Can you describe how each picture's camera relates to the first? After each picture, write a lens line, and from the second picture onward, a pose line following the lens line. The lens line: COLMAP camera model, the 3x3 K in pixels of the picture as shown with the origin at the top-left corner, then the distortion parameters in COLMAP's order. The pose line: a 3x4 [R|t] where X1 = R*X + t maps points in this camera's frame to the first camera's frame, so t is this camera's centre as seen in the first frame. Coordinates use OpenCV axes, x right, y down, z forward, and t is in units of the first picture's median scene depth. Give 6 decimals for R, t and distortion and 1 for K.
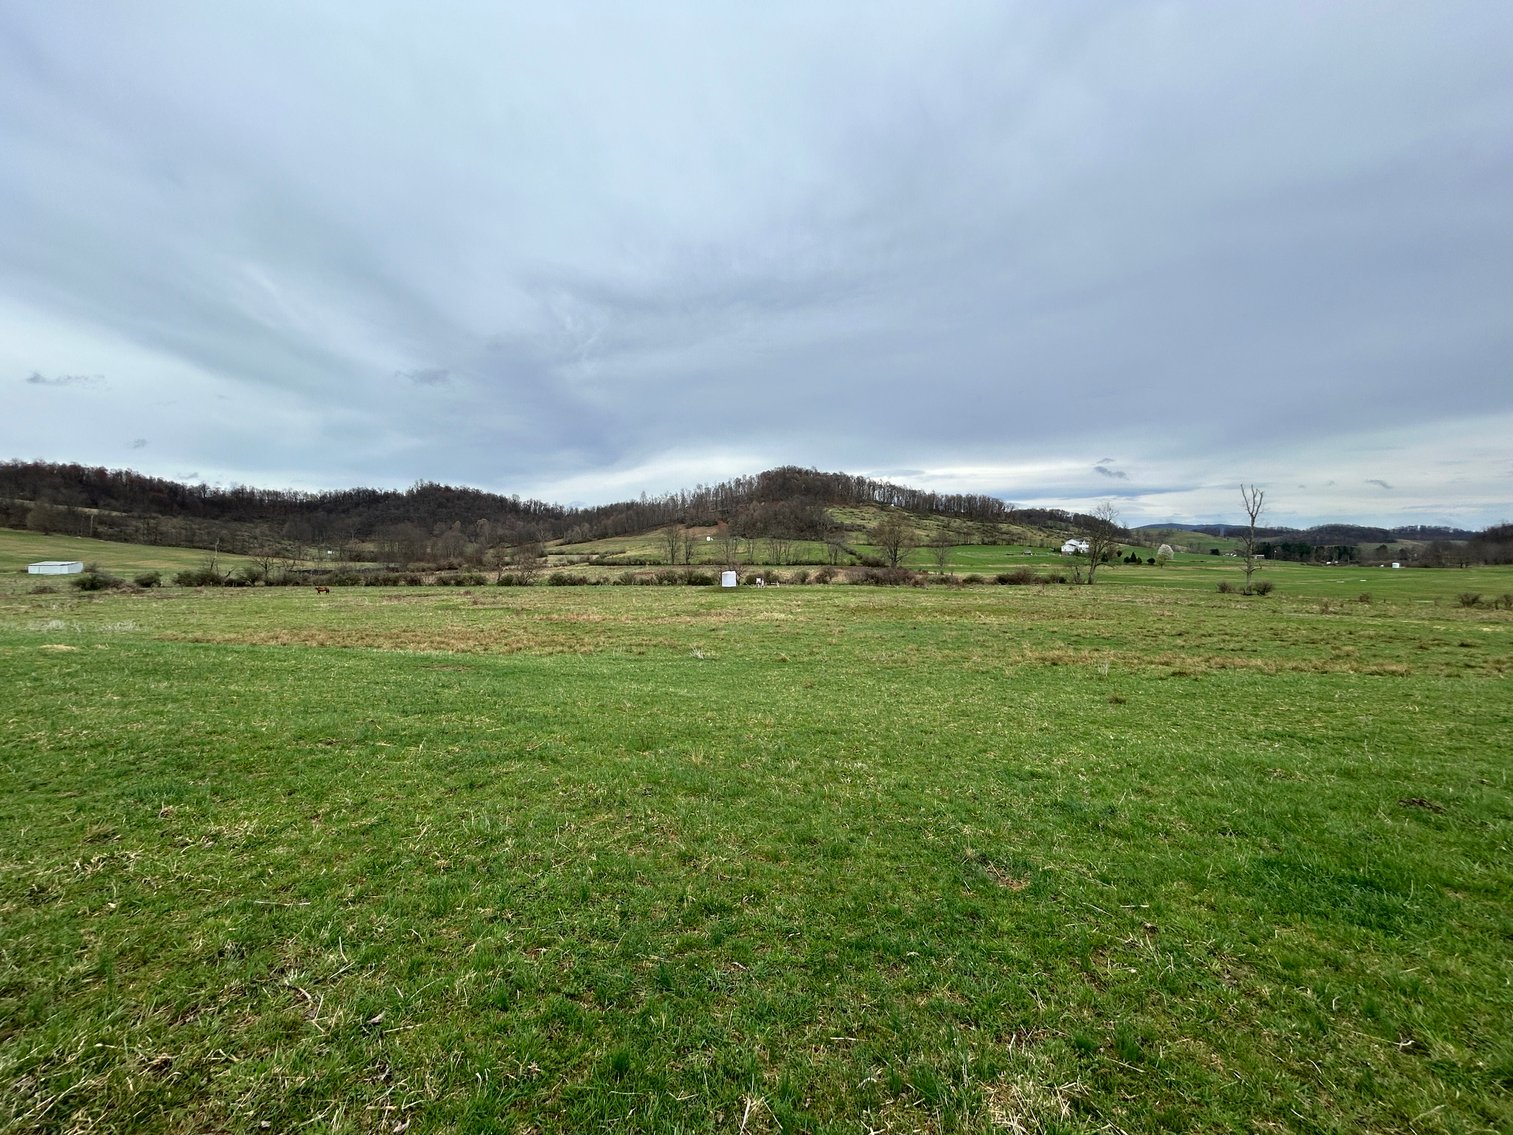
lens RADIAL K [[606.8, 0, 754.4], [0, 606.8, 566.7], [0, 0, 1]] dist [-0.001082, -0.000150]
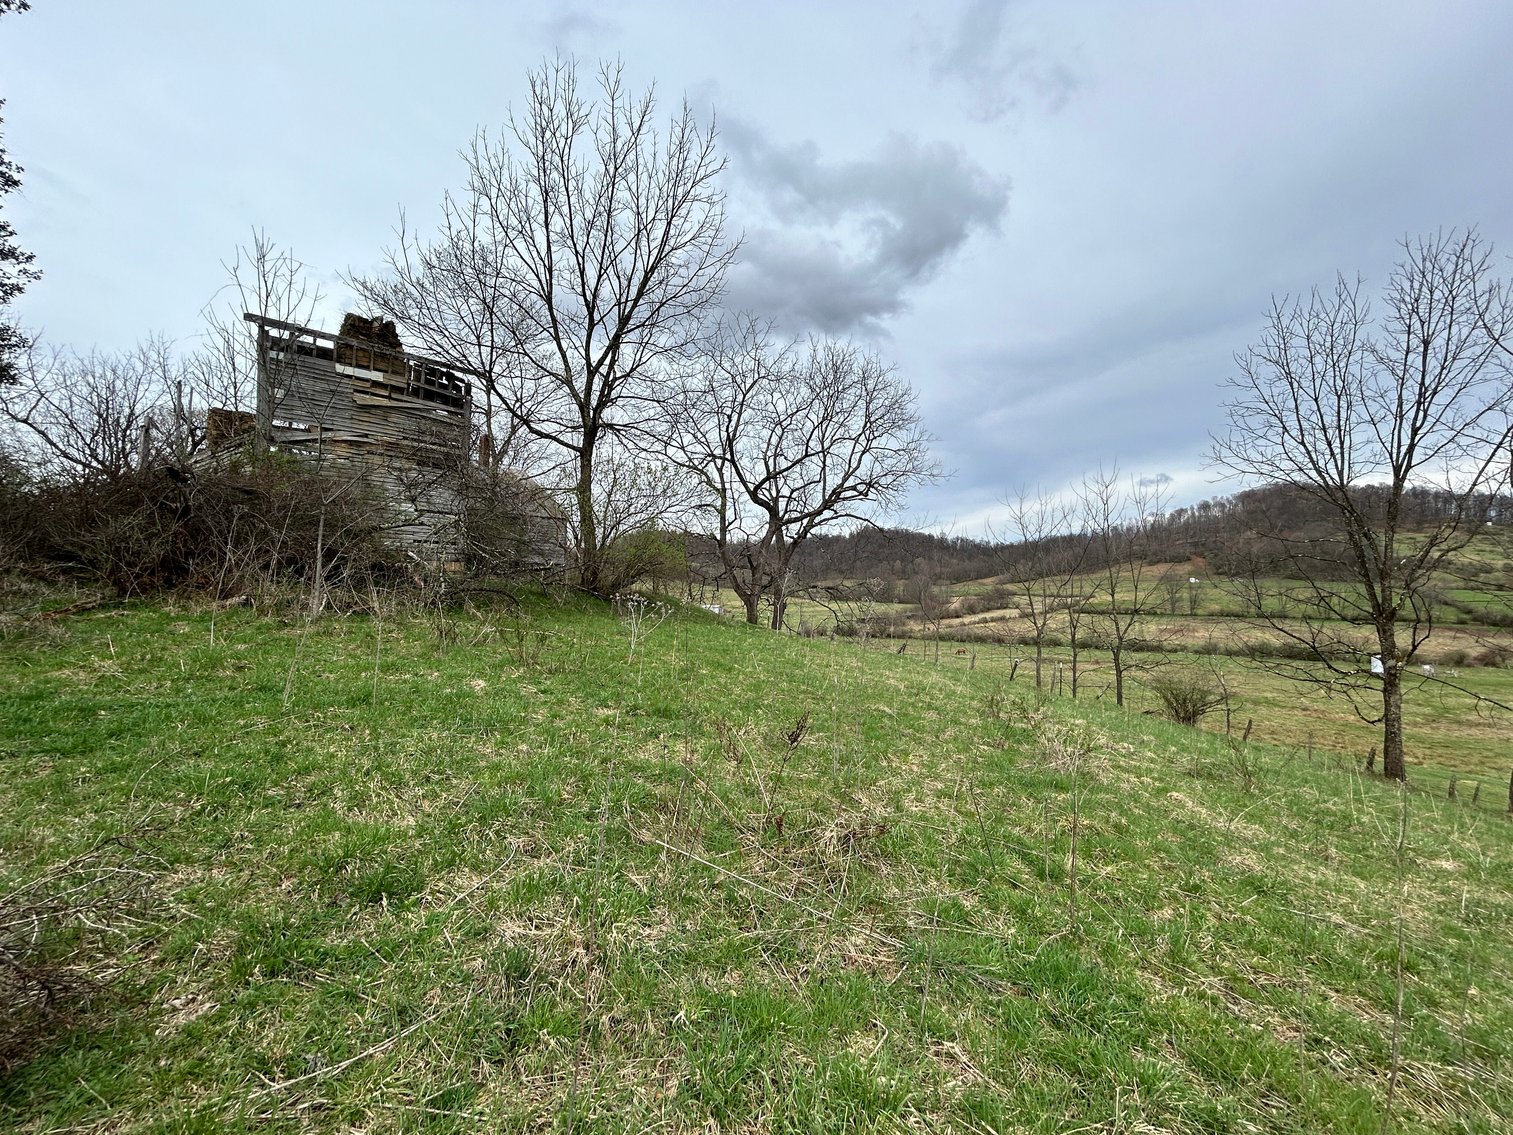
lens RADIAL K [[607.3, 0, 754.7], [0, 607.3, 563.8], [0, 0, 1]] dist [-0.001518, 0.000204]
pose [[0.806309, -0.018368, -0.591209, -0.277953], [-0.012317, 0.998780, -0.047828, -0.081023], [0.591366, 0.045846, 0.805099, -0.370591]]
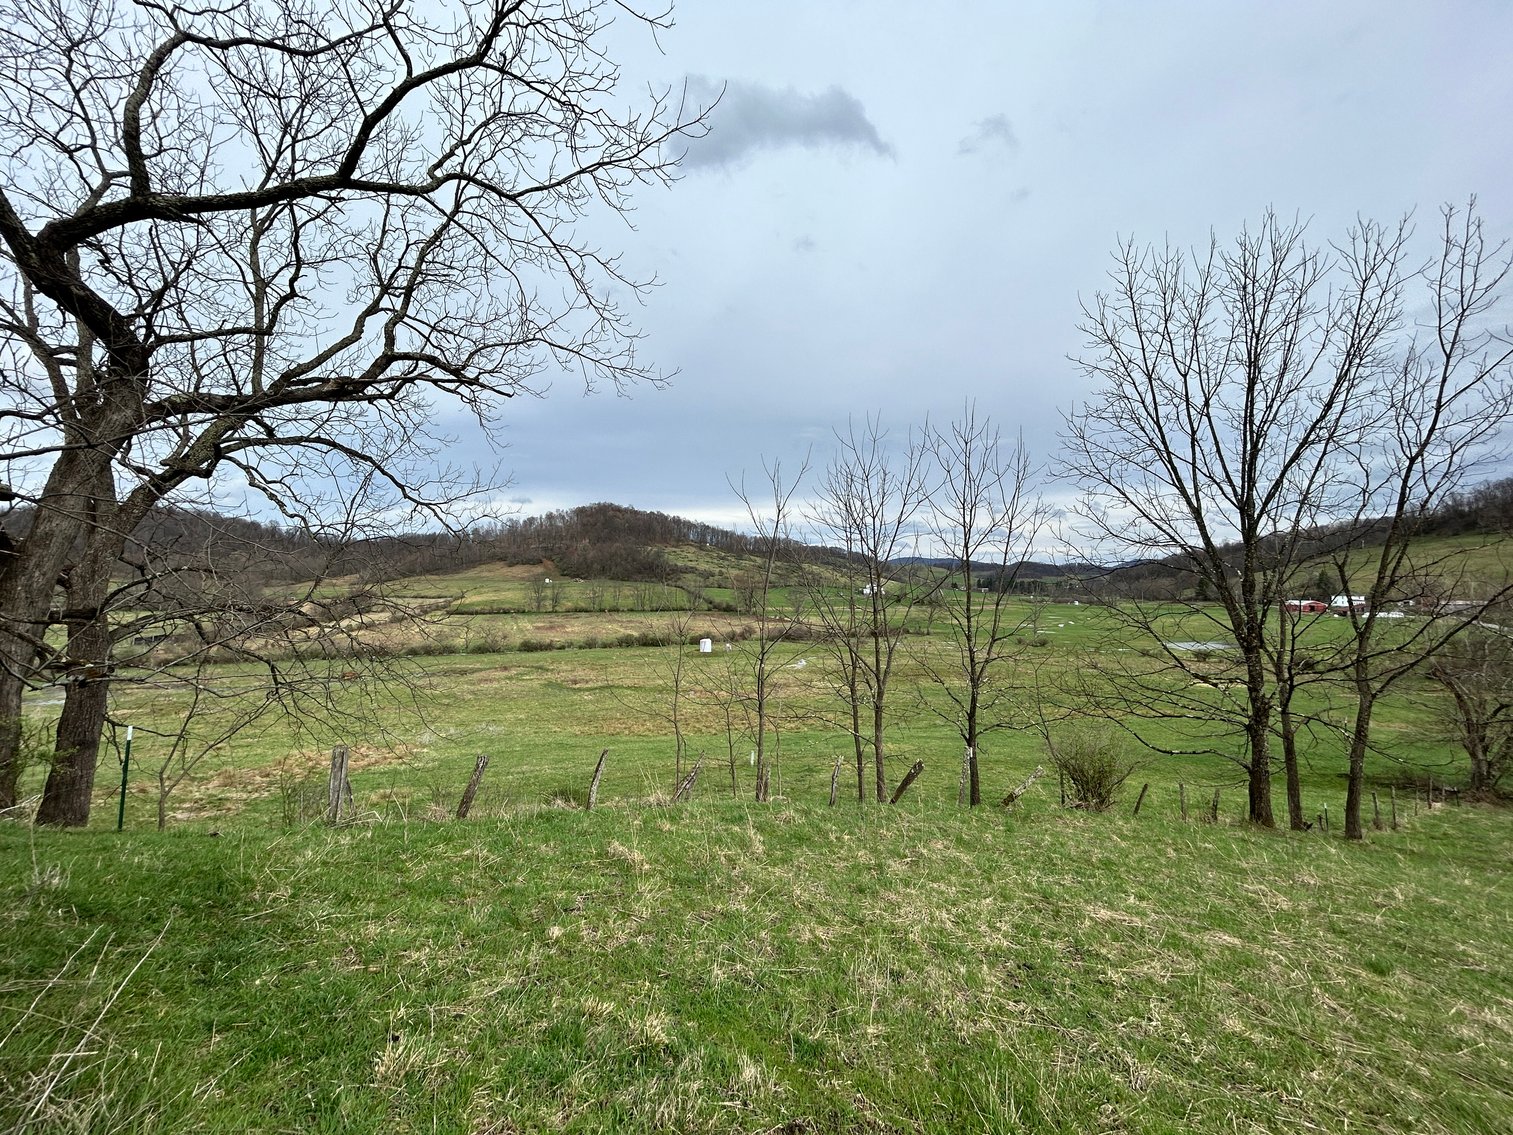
lens RADIAL K [[607.3, 0, 754.7], [0, 607.3, 563.8], [0, 0, 1]] dist [-0.001518, 0.000204]
pose [[0.940733, 0.010424, 0.338987, -0.387304], [0.006916, 0.998730, -0.049904, -0.087441], [-0.339076, 0.049290, 0.939467, -0.238199]]
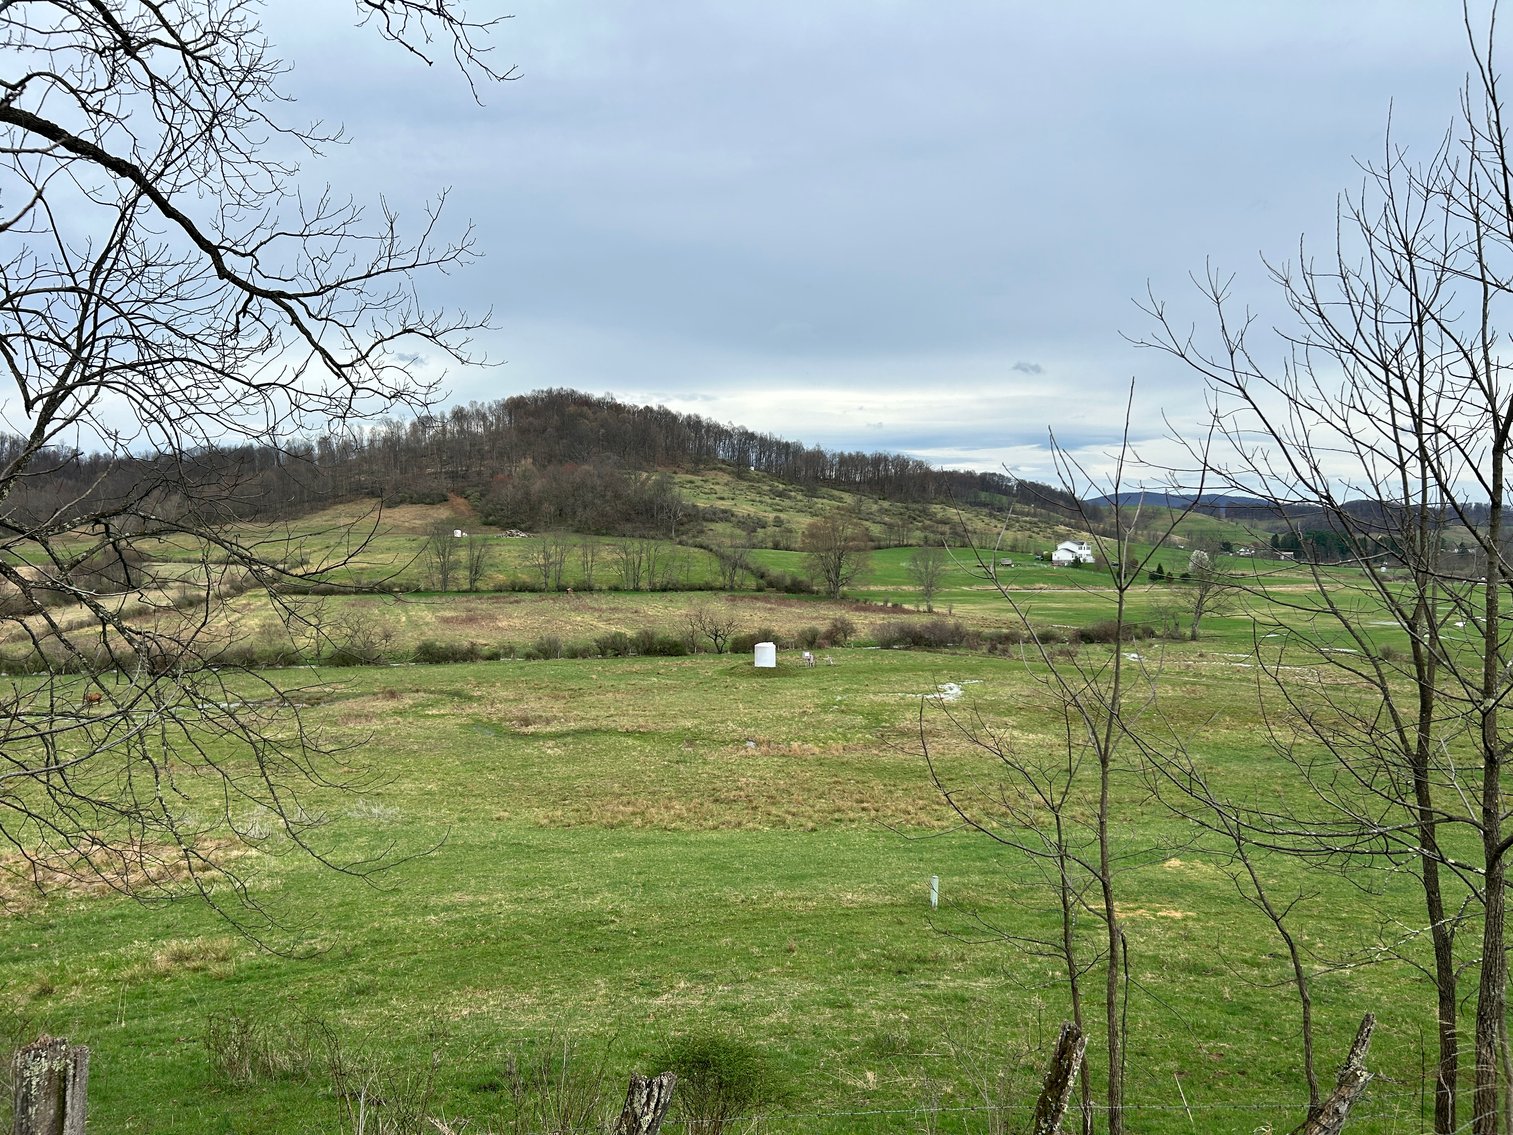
lens RADIAL K [[1127.6, 0, 756.5], [0, 1127.6, 567.5], [0, 0, 1]] dist [0.112165, -0.213290]
pose [[0.962041, -0.002711, 0.272891, -0.398858], [0.001503, 0.999988, 0.004639, -0.082457], [-0.272900, -0.004053, 0.962034, -0.189369]]
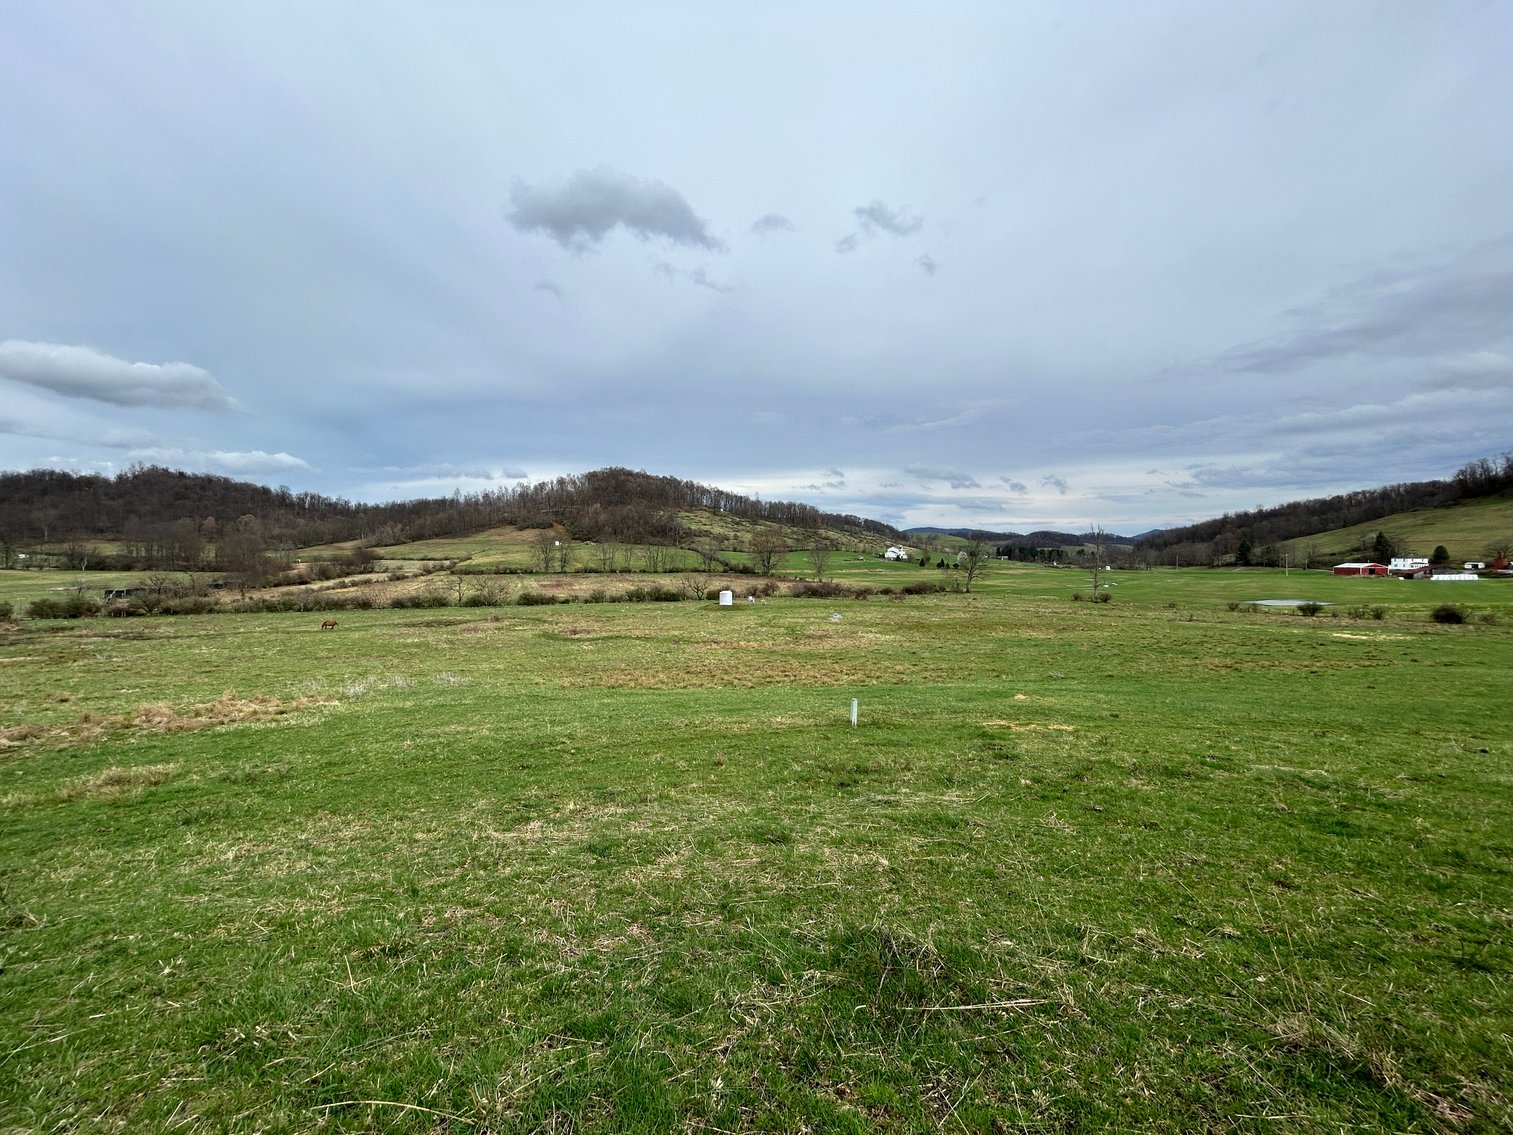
lens RADIAL K [[607.3, 0, 754.7], [0, 607.3, 563.8], [0, 0, 1]] dist [-0.001518, 0.000204]
pose [[0.947576, -0.004104, 0.319504, -0.359140], [0.004947, 0.999986, -0.001829, -0.041067], [-0.319492, 0.003314, 0.947583, -0.079804]]
